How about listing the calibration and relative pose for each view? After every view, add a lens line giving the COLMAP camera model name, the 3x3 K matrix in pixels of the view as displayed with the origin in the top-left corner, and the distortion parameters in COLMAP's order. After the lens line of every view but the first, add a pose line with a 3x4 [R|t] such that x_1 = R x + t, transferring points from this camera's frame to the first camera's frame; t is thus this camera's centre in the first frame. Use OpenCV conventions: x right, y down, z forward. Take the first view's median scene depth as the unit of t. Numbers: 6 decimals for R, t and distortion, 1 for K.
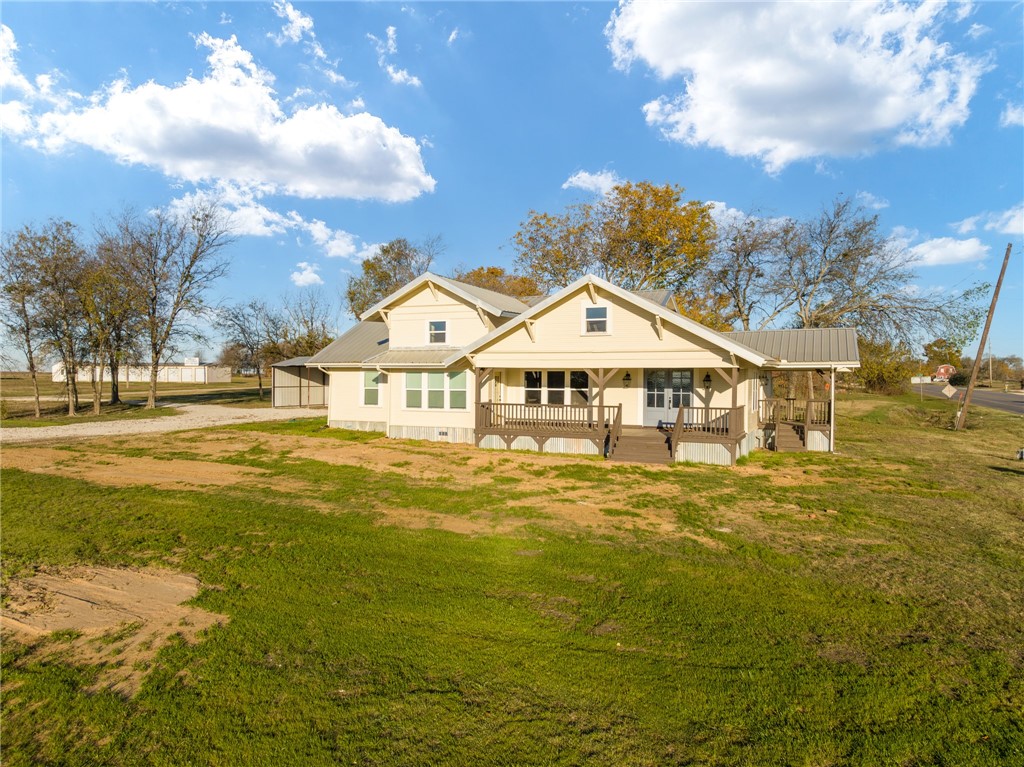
lens RADIAL K [[730.1, 0, 512.3], [0, 730.1, 389.9], [0, 0, 1]] dist [-0.027088, 0.003190]
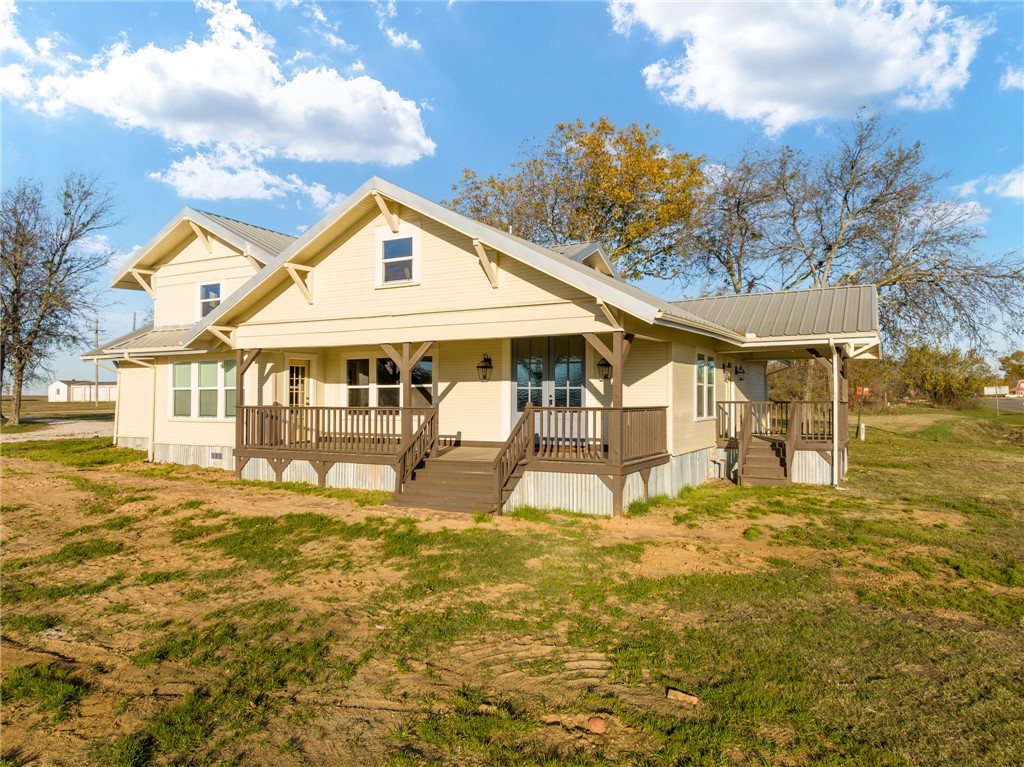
lens RADIAL K [[730.1, 0, 517.4], [0, 730.1, 385.8], [0, 0, 1]] dist [-0.027088, 0.003190]
pose [[0.997217, -0.008562, -0.074056, 0.222490], [0.005925, 0.999343, -0.035754, 0.022661], [0.074314, 0.035216, 0.996613, 0.379980]]
